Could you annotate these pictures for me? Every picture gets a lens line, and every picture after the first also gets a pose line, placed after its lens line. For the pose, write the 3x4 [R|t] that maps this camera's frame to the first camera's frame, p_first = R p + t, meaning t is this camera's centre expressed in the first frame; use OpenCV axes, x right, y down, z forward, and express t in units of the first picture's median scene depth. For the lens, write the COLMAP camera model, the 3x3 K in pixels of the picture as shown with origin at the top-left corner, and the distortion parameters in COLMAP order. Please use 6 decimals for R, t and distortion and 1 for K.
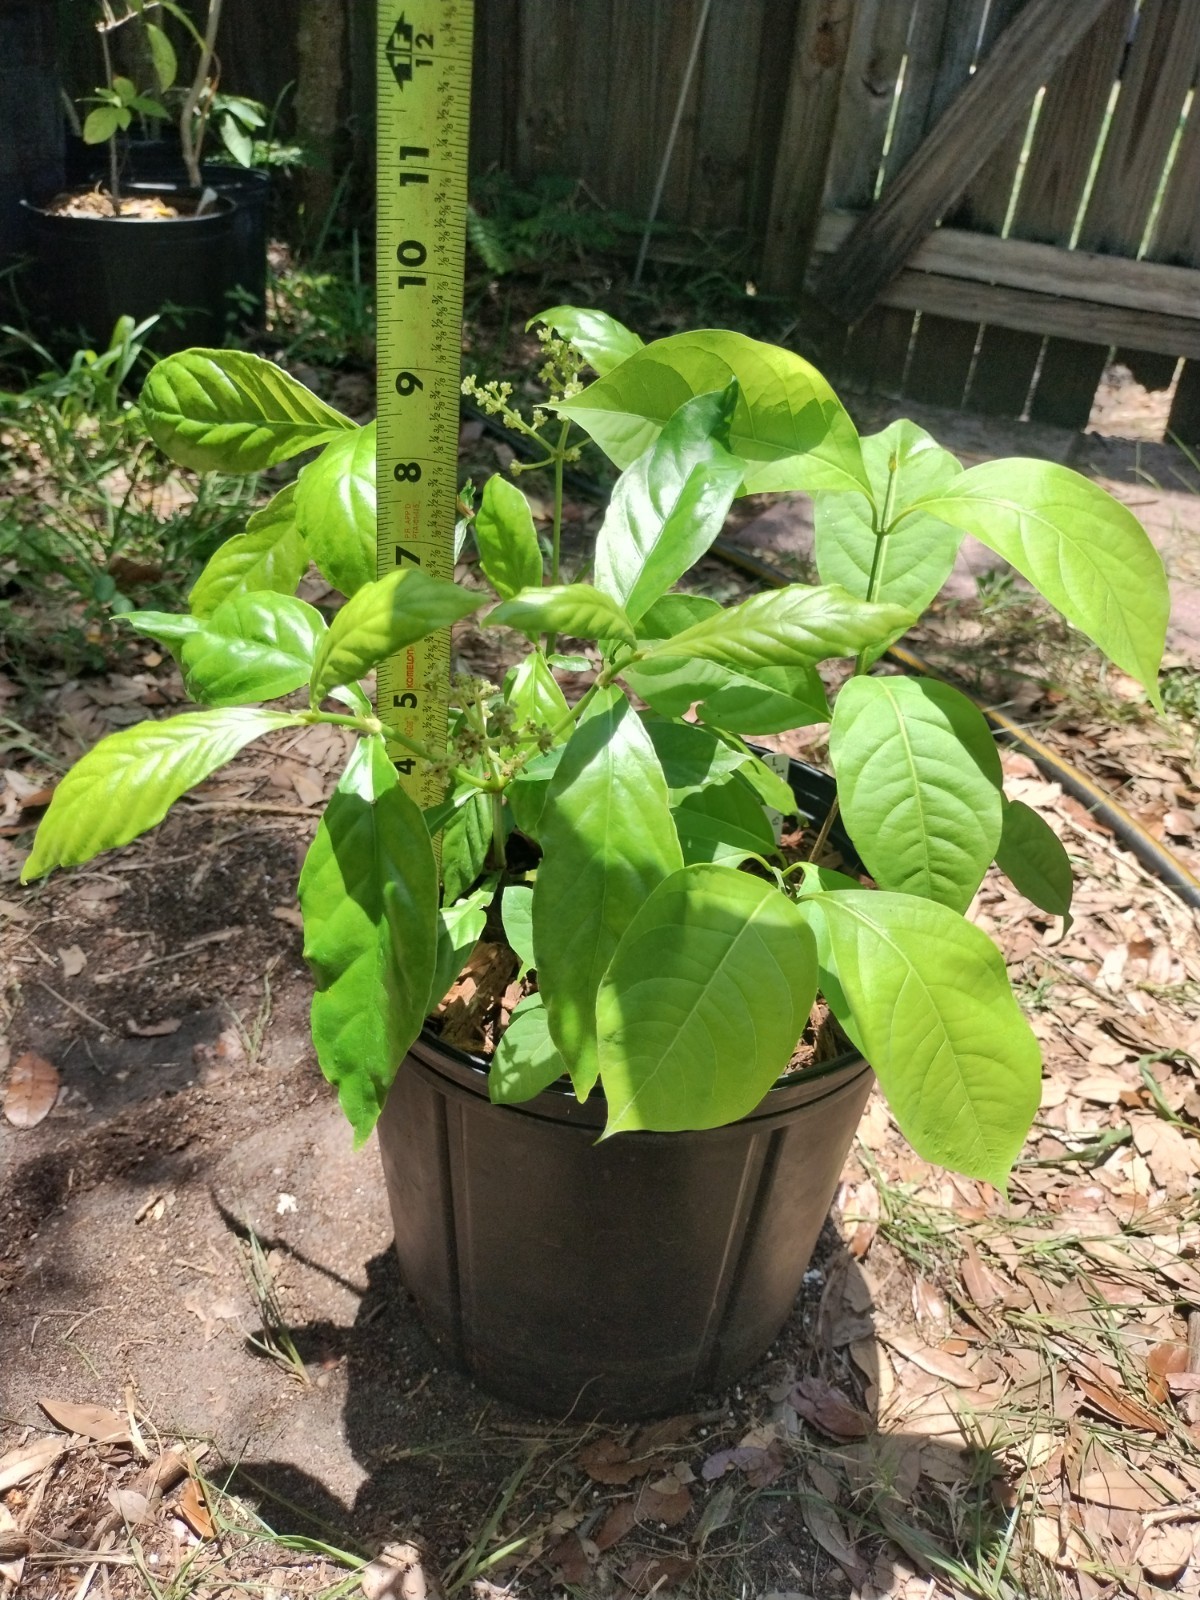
lens RADIAL K [[1232.4, 0, 596.9], [0, 1232.4, 798.8], [0, 0, 1]] dist [-0.041717, 0.026121]
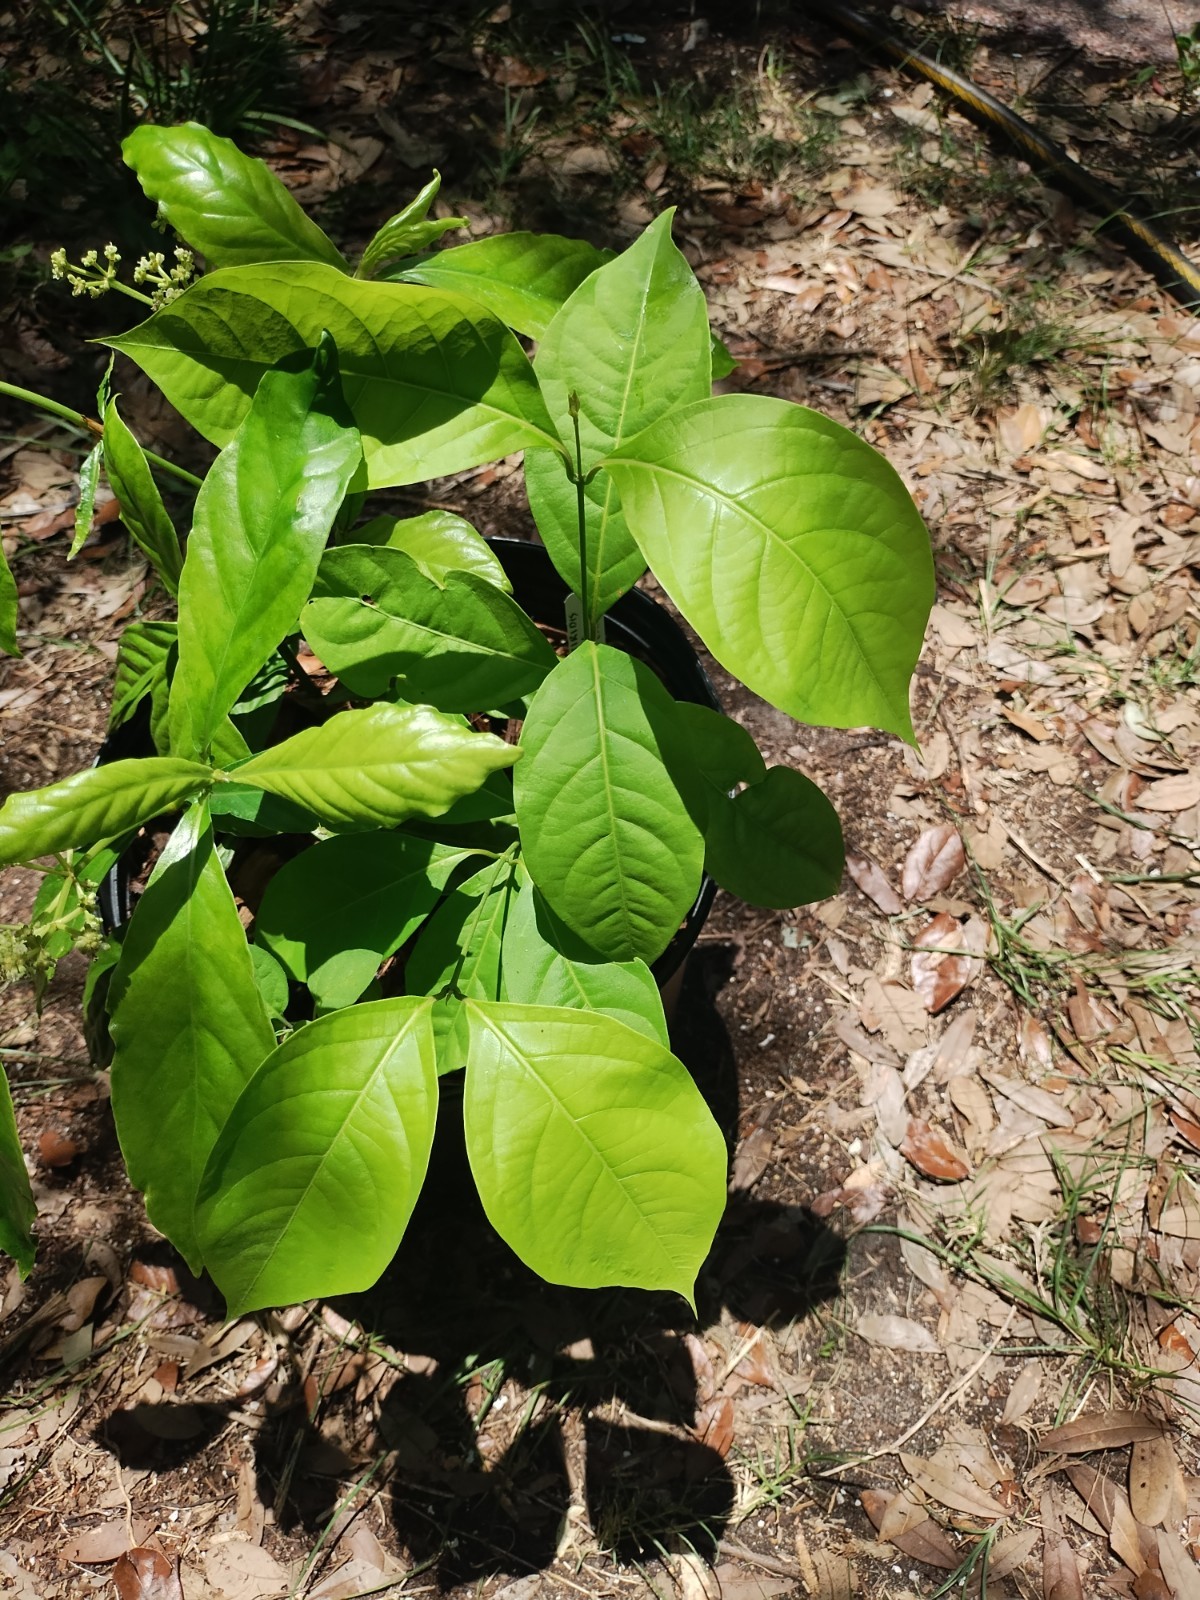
lens RADIAL K [[1191.5, 0, 597.9], [0, 1191.5, 806.4], [0, 0, 1]] dist [0.041252, -0.102919]
pose [[0.991878, -0.036232, -0.121923, 0.032904], [0.087720, 0.888990, 0.449446, -0.254162], [0.092103, -0.456491, 0.884948, 0.144067]]
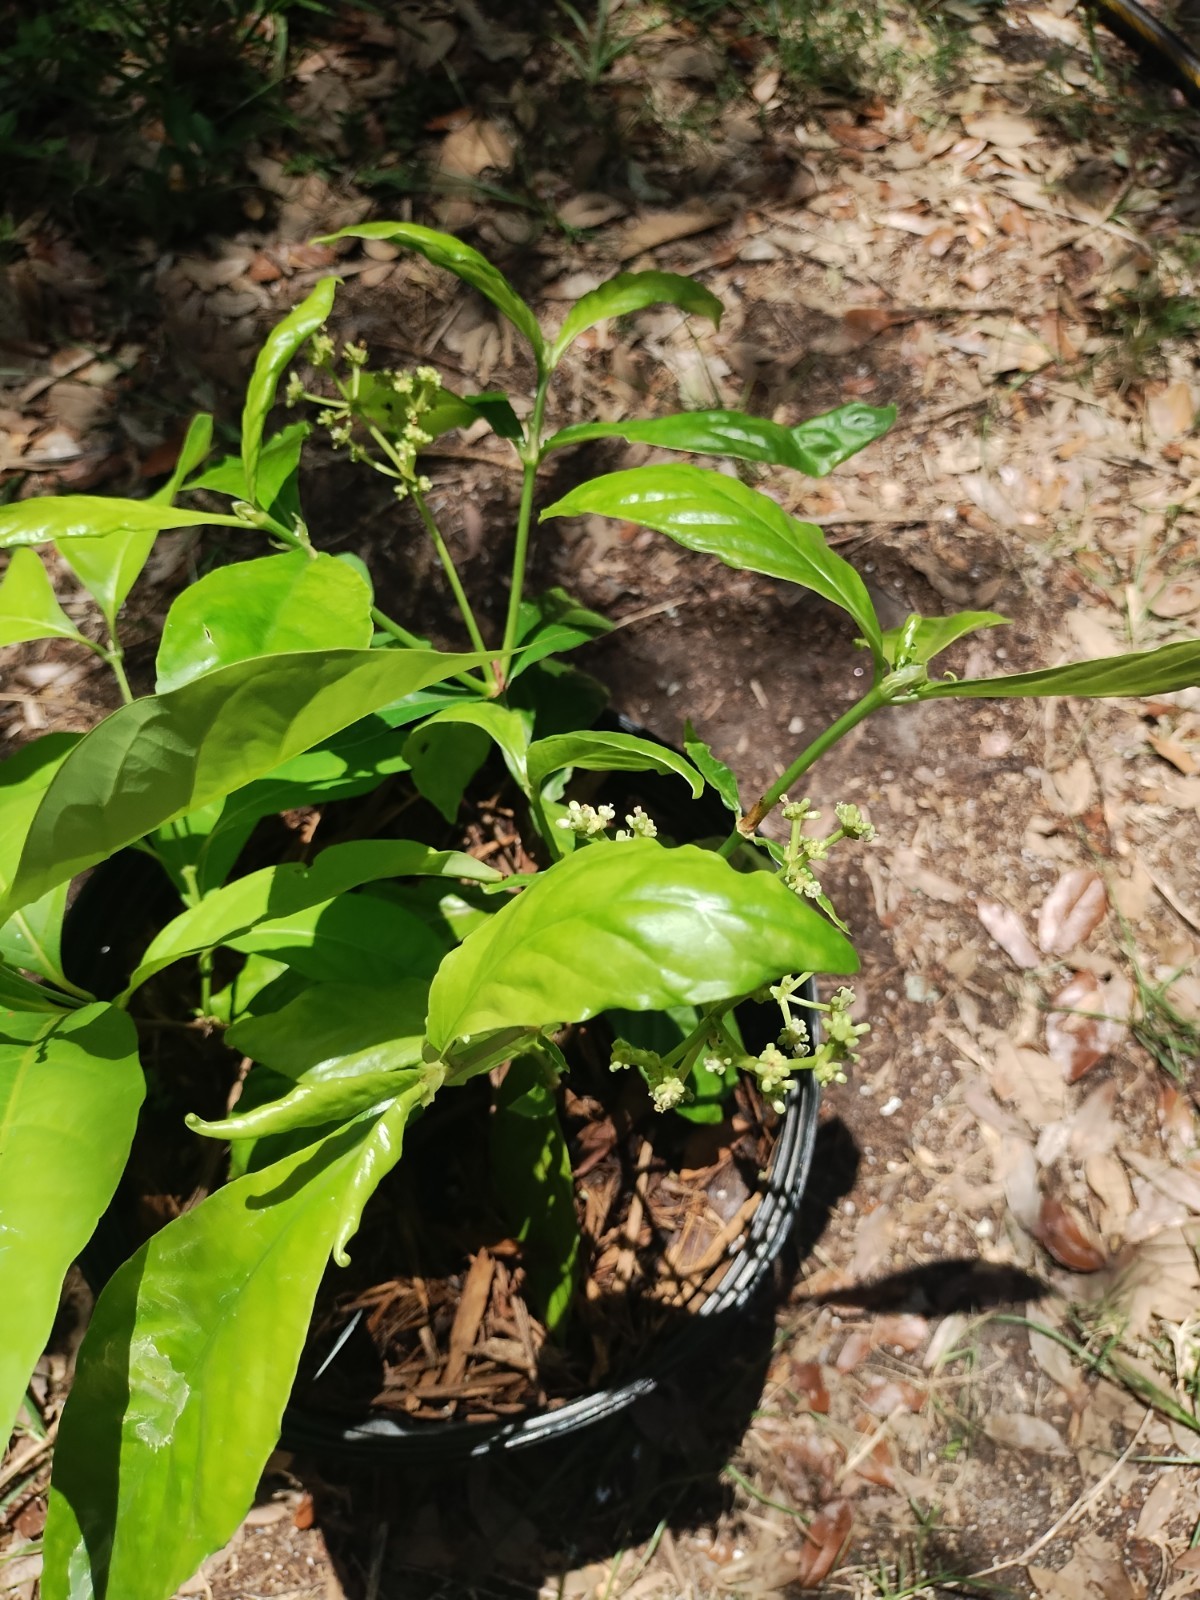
lens RADIAL K [[1207.9, 0, 589.0], [0, 1207.9, 810.1], [0, 0, 1]] dist [-0.027191, 0.003903]
pose [[0.993141, 0.017175, -0.115655, -0.084524], [0.047279, 0.845690, 0.531577, -0.315392], [0.106938, -0.533399, 0.839077, 0.273045]]
